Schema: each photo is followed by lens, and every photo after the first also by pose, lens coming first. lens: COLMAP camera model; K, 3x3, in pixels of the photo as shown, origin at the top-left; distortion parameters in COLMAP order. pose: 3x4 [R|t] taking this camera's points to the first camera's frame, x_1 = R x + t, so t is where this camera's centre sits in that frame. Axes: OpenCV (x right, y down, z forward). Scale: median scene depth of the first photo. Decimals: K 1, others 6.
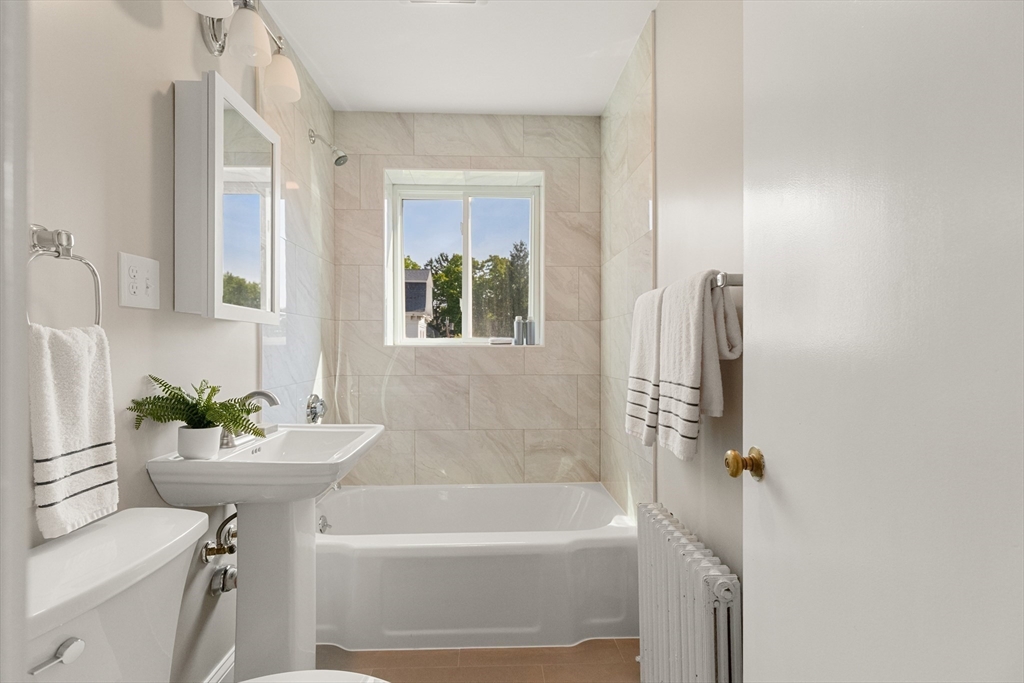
lens RADIAL K [[466.9, 0, 502.1], [0, 466.9, 343.5], [0, 0, 1]] dist [0.004489, -0.002117]
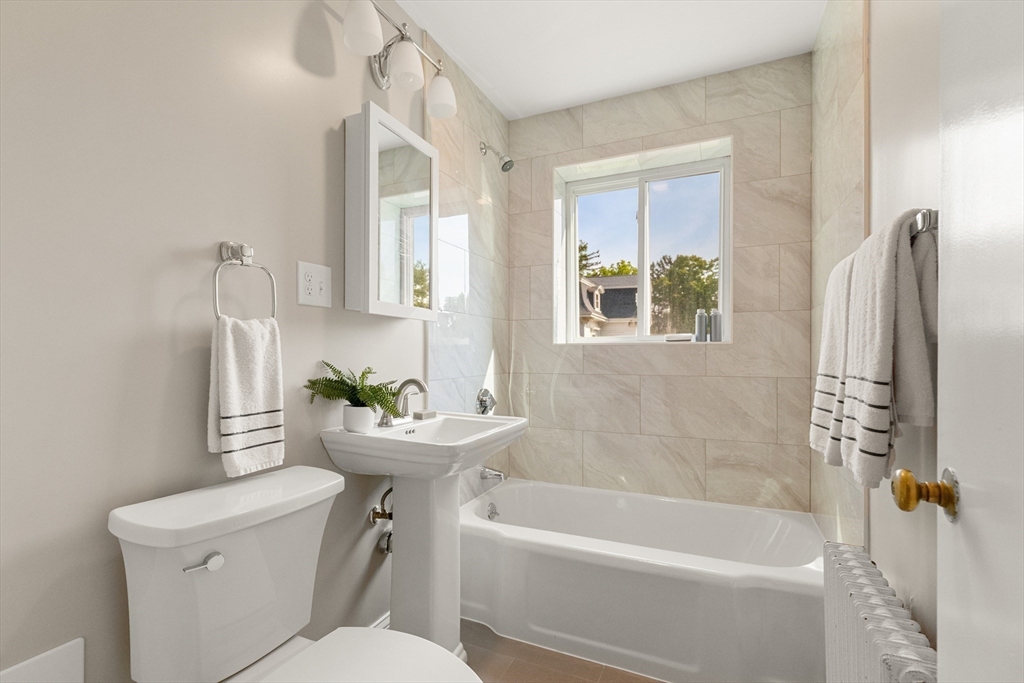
lens RADIAL K [[466.9, 0, 501.0], [0, 466.9, 352.0], [0, 0, 1]] dist [0.004489, -0.002117]
pose [[0.891987, -0.002788, -0.452052, 0.149878], [0.003265, 0.999995, 0.000276, 0.031715], [0.452049, -0.001722, 0.891992, 0.082338]]
